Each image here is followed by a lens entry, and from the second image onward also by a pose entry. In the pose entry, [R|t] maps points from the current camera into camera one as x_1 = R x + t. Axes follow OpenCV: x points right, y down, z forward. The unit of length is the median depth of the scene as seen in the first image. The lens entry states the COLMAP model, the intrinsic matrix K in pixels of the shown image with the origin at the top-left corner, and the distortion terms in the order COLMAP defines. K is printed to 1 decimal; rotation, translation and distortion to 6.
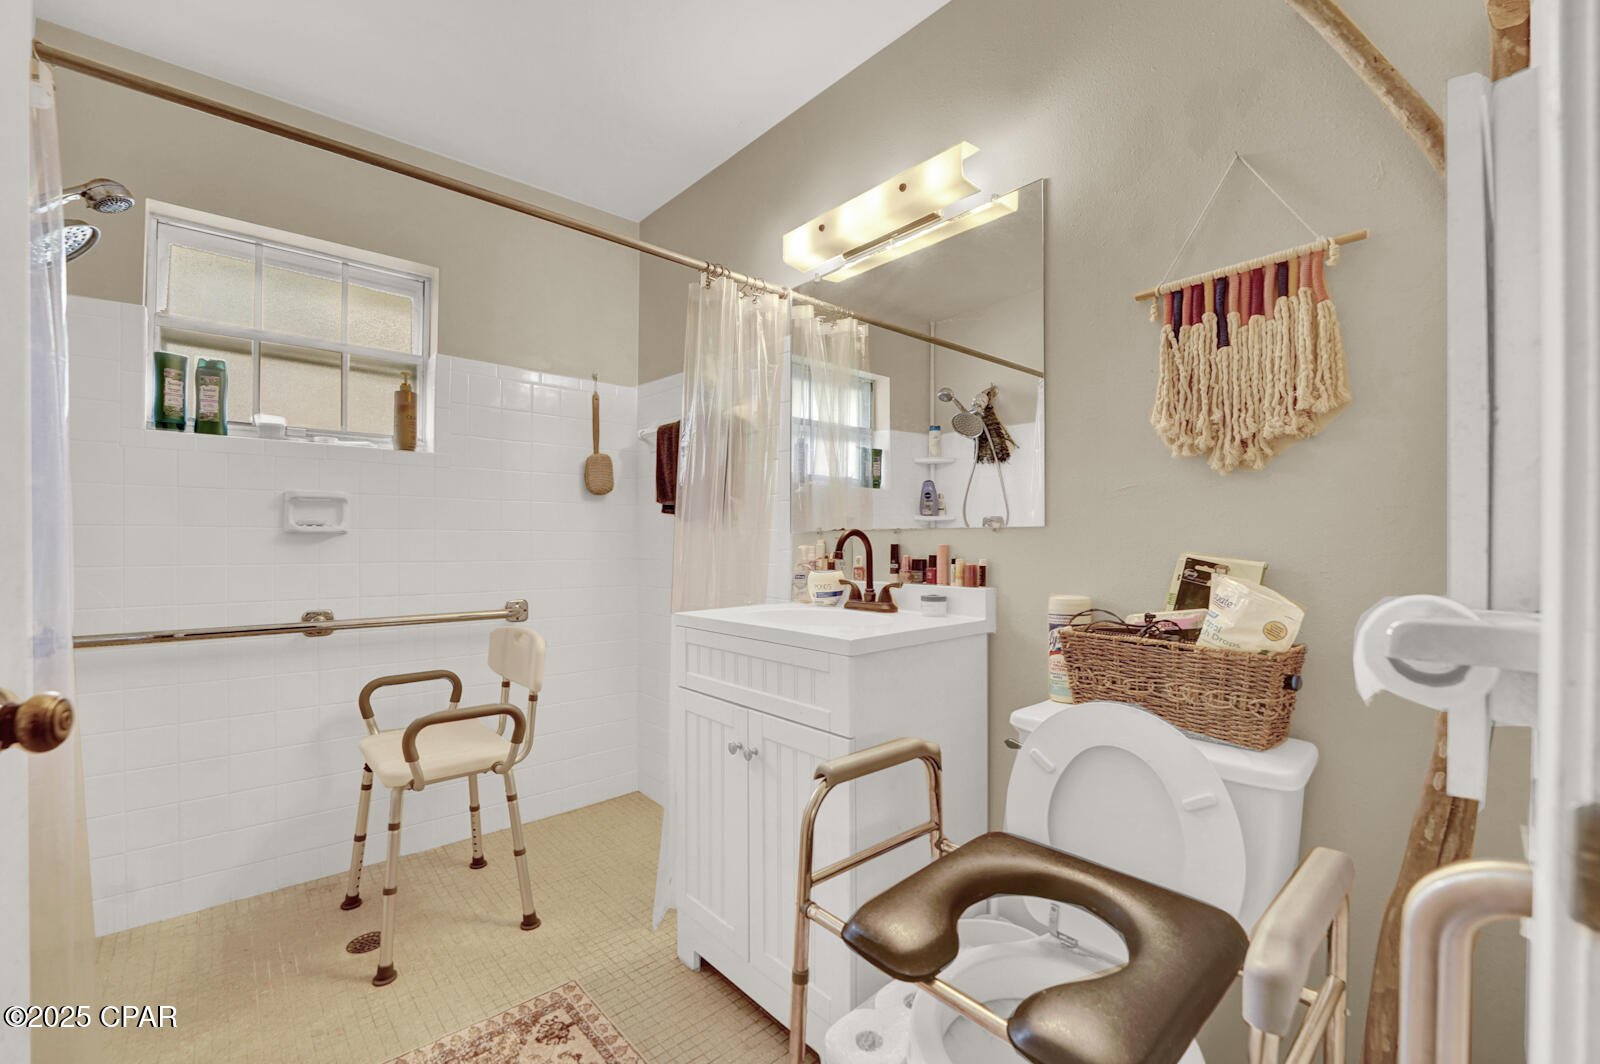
lens RADIAL K [[662.3, 0, 796.4], [0, 662.3, 542.9], [0, 0, 1]] dist [-0.030728, 0.003798]
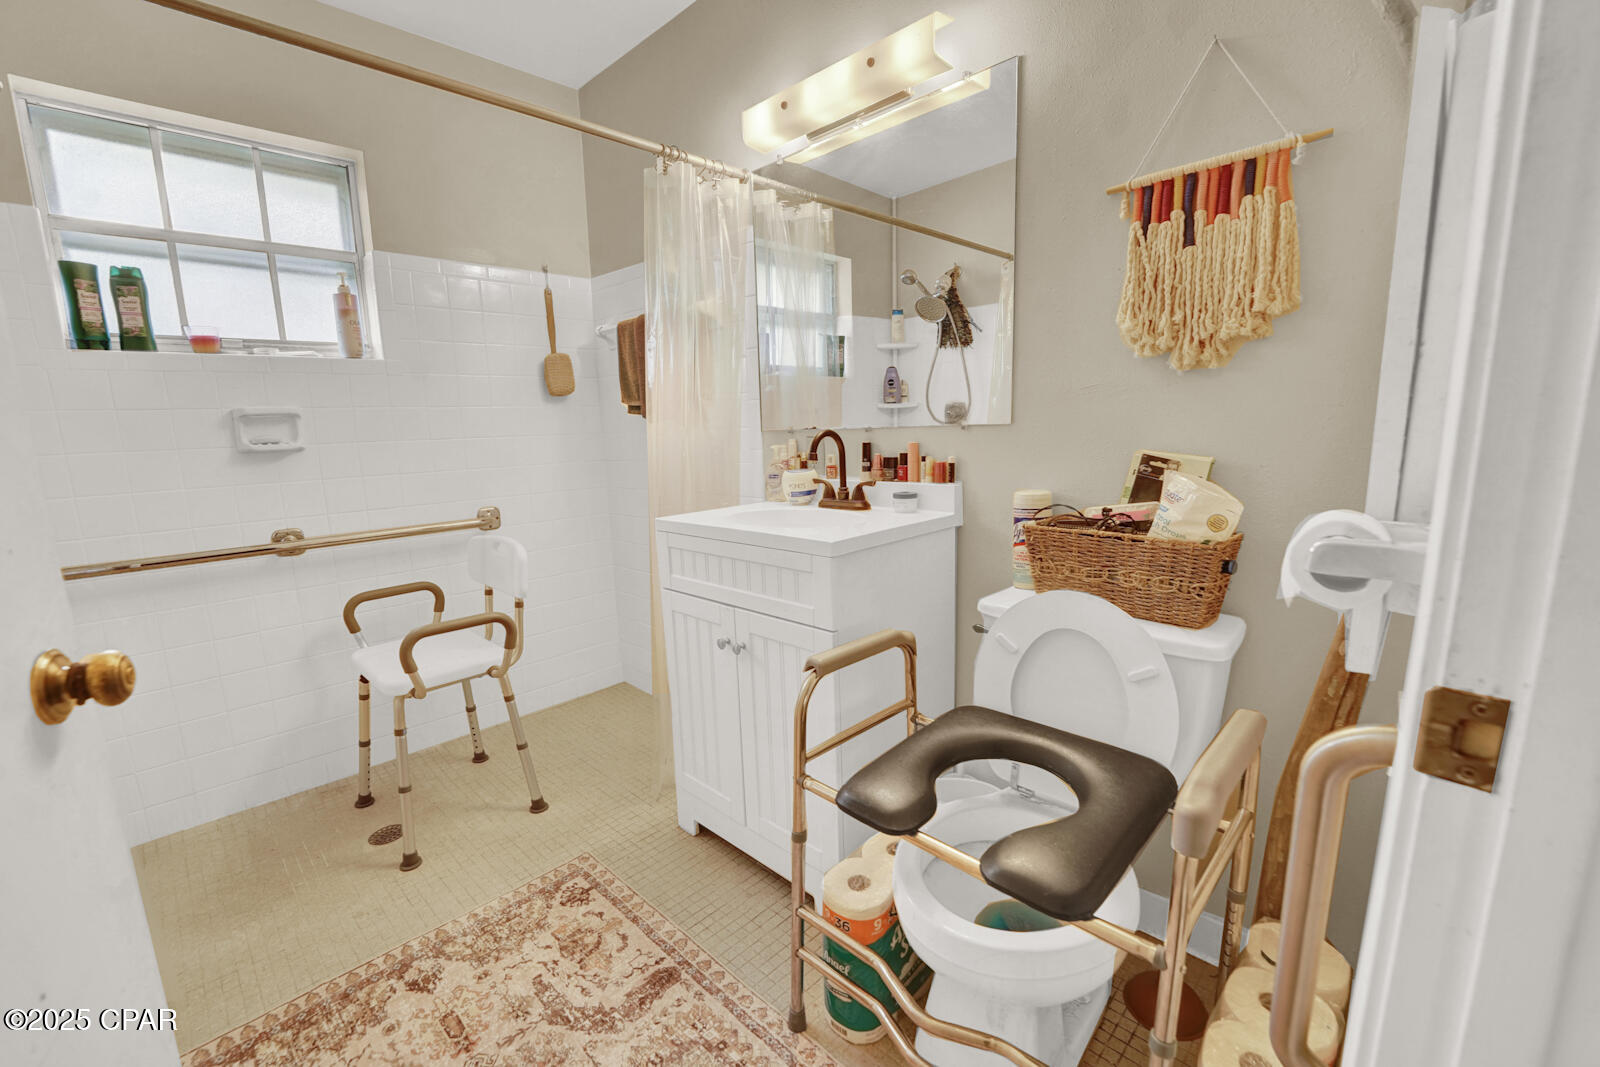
lens RADIAL K [[664.2, 0, 799.5], [0, 664.2, 544.1], [0, 0, 1]] dist [-0.030913, 0.003823]
pose [[0.997079, -0.042990, 0.063130, -0.025484], [0.031238, 0.983793, 0.176564, -0.027515], [-0.069697, -0.174076, 0.982263, -0.029276]]
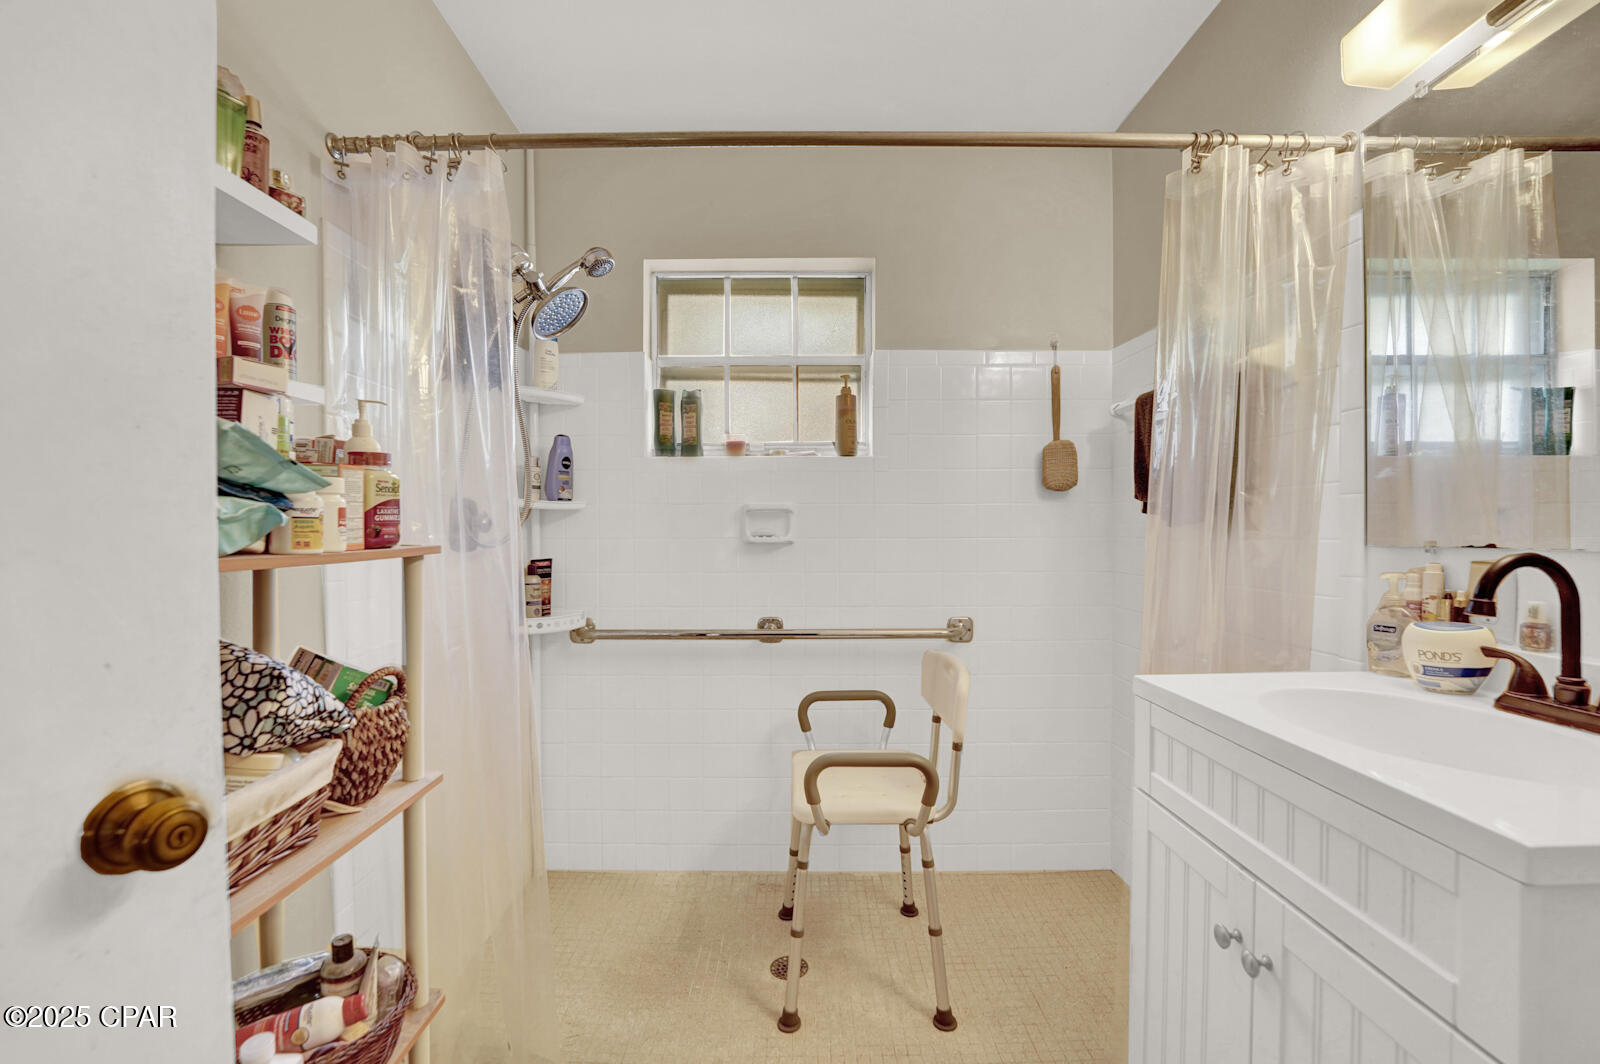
lens RADIAL K [[662.3, 0, 798.7], [0, 662.3, 536.0], [0, 0, 1]] dist [-0.030728, 0.003798]
pose [[0.739028, 0.002213, -0.673671, 0.008252], [0.003283, 0.999971, 0.006886, -0.035952], [0.673666, -0.007300, 0.738999, 0.273079]]
